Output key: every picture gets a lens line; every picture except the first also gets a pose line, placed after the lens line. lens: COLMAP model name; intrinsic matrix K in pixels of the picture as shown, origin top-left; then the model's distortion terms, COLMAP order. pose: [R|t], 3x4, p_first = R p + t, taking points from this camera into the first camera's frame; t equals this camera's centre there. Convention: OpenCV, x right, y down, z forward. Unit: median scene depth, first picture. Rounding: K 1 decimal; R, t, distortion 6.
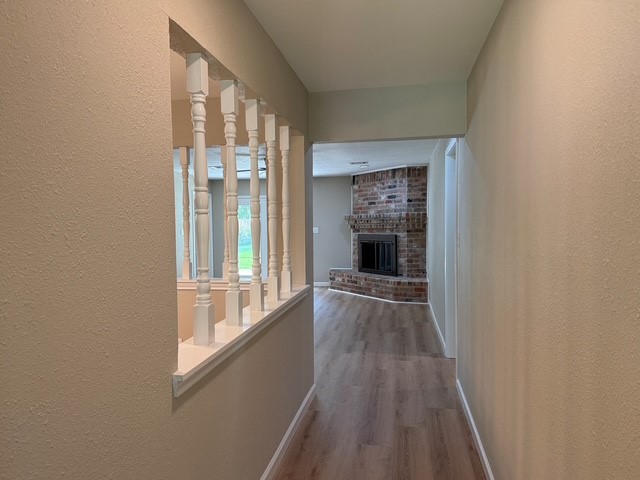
lens RADIAL K [[449.6, 0, 319.4], [0, 449.6, 240.1], [0, 0, 1]] dist [0.005820, 0.000430]
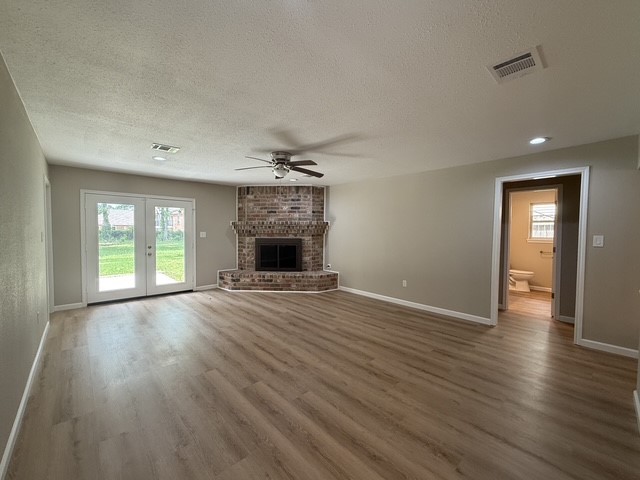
lens RADIAL K [[258.2, 0, 319.7], [0, 258.2, 237.6], [0, 0, 1]] dist [-0.000773, 0.000068]
pose [[0.598100, -0.005110, 0.801405, -0.376352], [0.015798, 0.999861, -0.005415, -0.009383], [-0.801266, 0.015899, 0.598097, 0.524063]]
